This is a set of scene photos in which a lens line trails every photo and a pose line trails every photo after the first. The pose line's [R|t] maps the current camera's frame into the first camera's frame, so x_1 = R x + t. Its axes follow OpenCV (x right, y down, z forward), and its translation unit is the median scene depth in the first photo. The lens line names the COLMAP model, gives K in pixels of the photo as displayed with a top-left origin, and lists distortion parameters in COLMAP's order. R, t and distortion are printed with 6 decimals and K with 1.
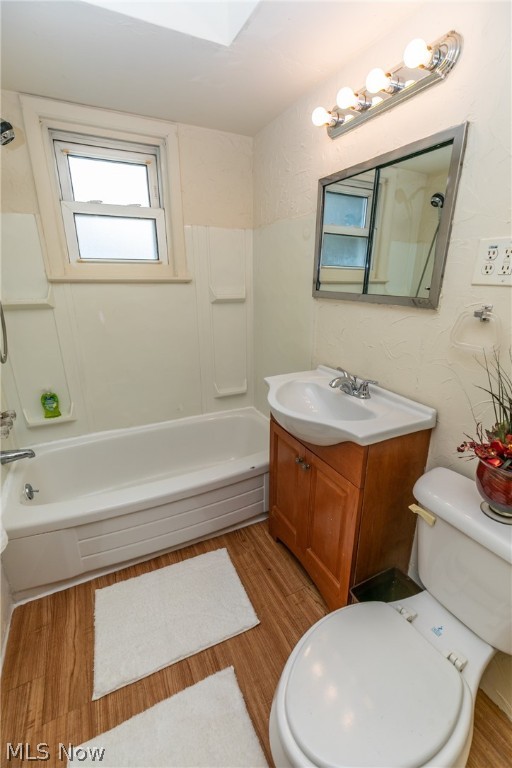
lens RADIAL K [[341.6, 0, 263.1], [0, 341.6, 386.1], [0, 0, 1]] dist [0.001093, -0.000390]
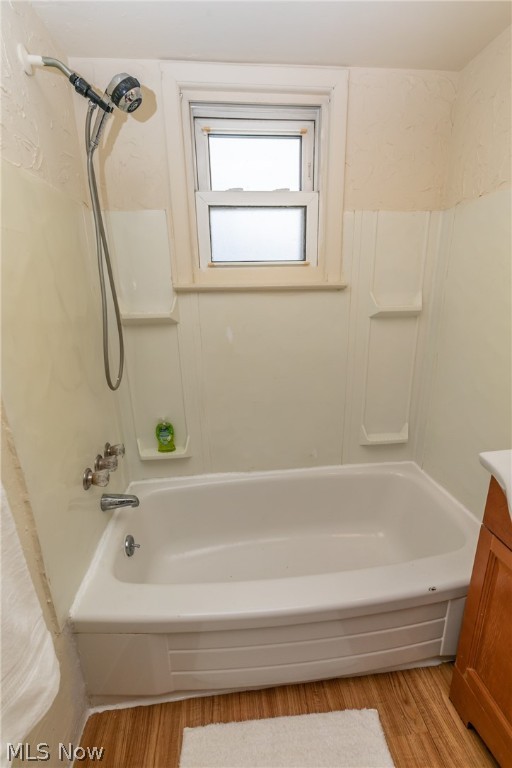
lens RADIAL K [[341.6, 0, 263.1], [0, 341.6, 386.1], [0, 0, 1]] dist [0.001093, -0.000390]
pose [[0.937742, 0.074345, -0.339284, -0.125855], [-0.085937, 0.996115, -0.019247, -0.076872], [0.336535, 0.047206, 0.940487, 0.295961]]
